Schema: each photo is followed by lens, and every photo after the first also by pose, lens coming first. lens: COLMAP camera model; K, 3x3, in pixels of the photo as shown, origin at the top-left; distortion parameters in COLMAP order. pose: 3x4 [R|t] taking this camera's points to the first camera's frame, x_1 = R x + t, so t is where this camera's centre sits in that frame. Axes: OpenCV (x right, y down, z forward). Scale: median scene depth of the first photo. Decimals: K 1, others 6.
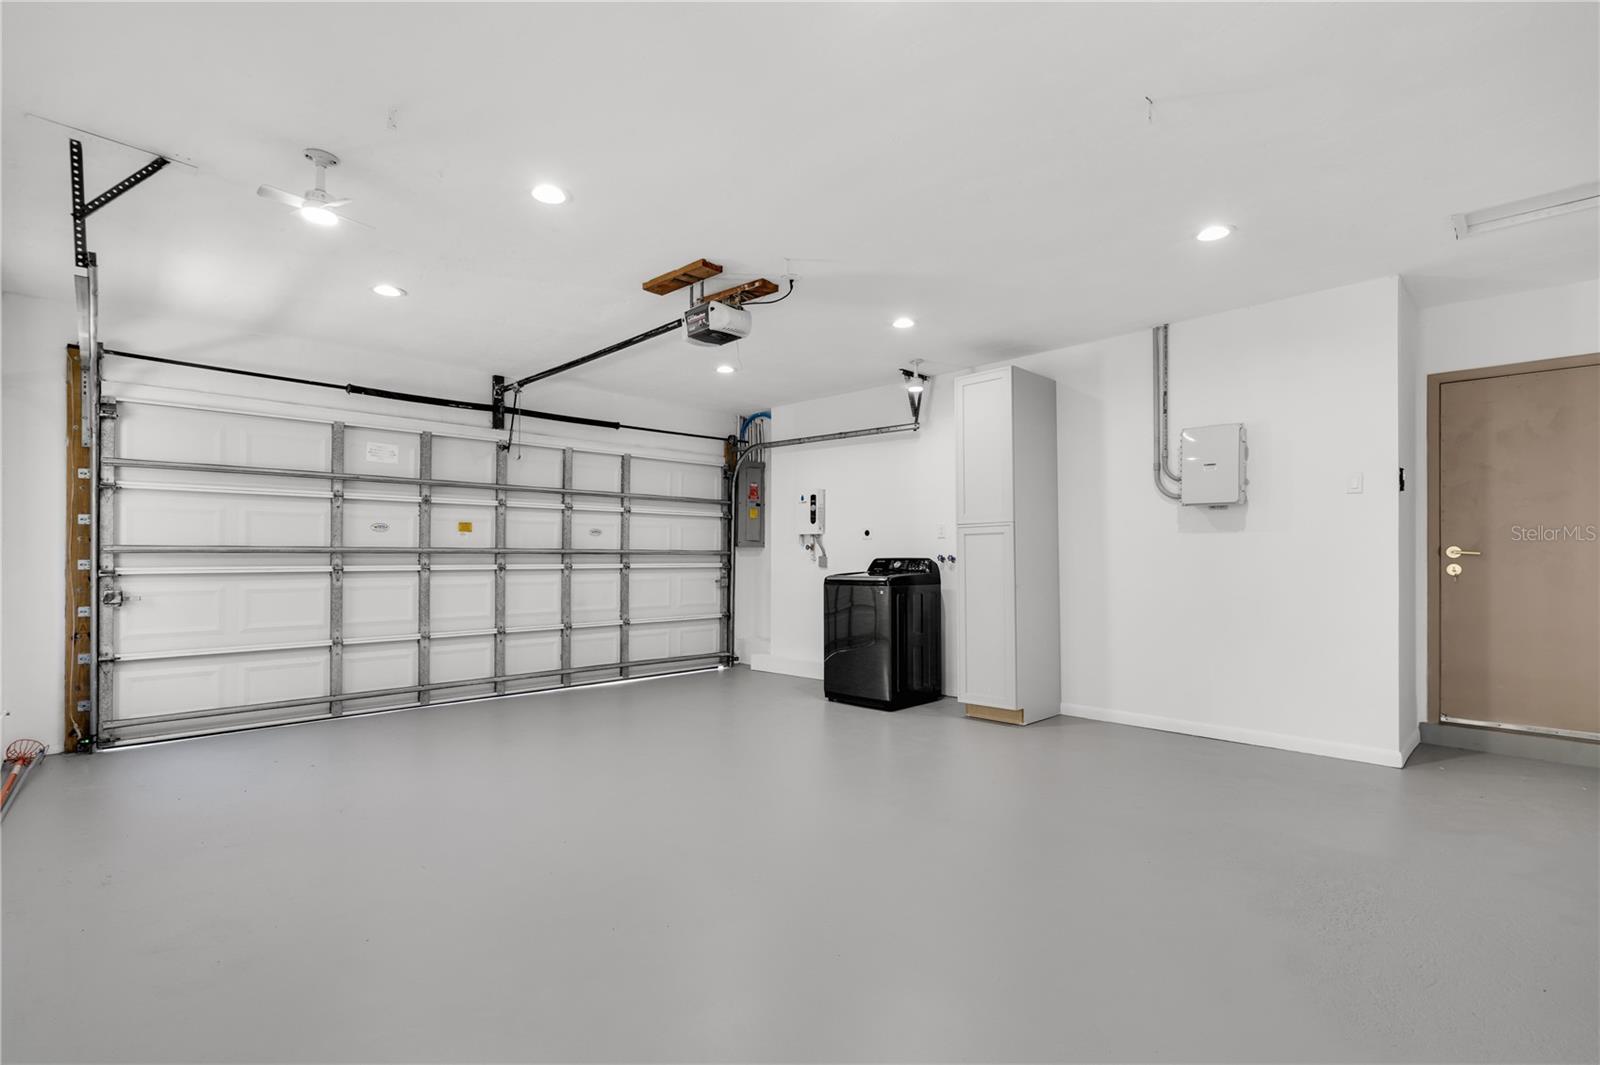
lens RADIAL K [[738.0, 0, 803.5], [0, 738.0, 547.5], [0, 0, 1]] dist [0.001051, -0.000364]
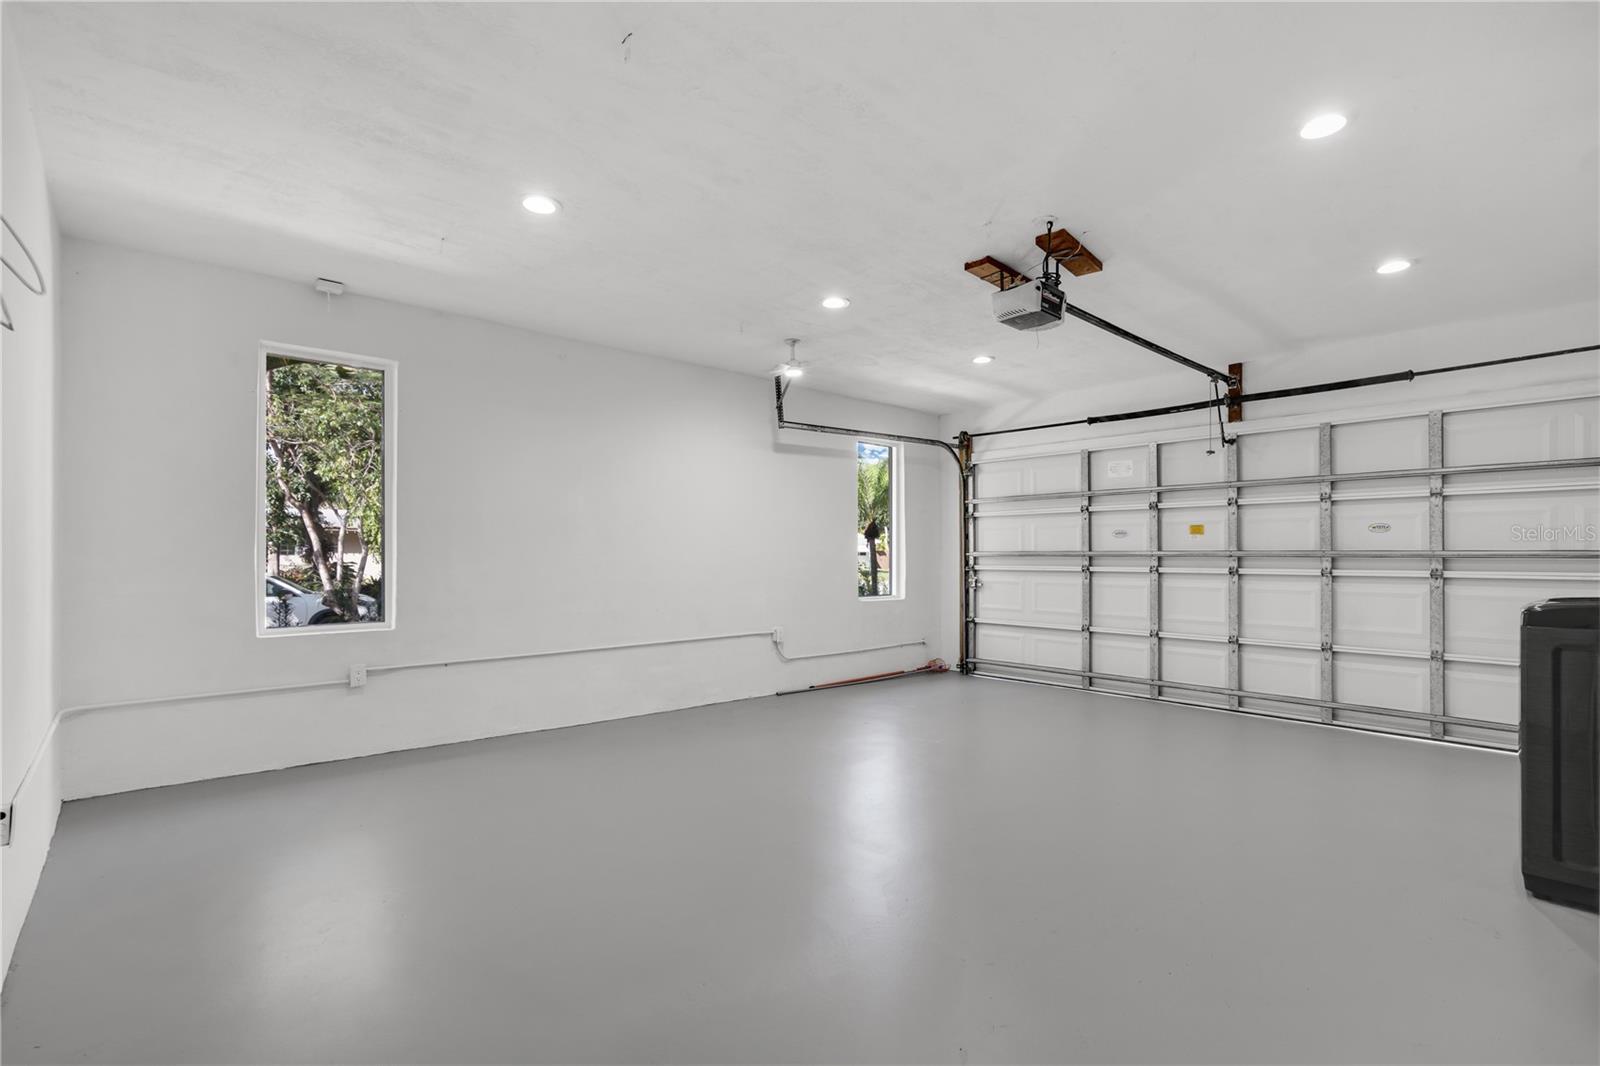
lens RADIAL K [[738.0, 0, 803.9], [0, 738.0, 538.4], [0, 0, 1]] dist [0.001051, -0.000364]
pose [[-0.040149, -0.027230, -0.998823, 0.574597], [0.008022, 0.999588, -0.027573, 0.007306], [0.999161, -0.009120, -0.039914, 0.538414]]
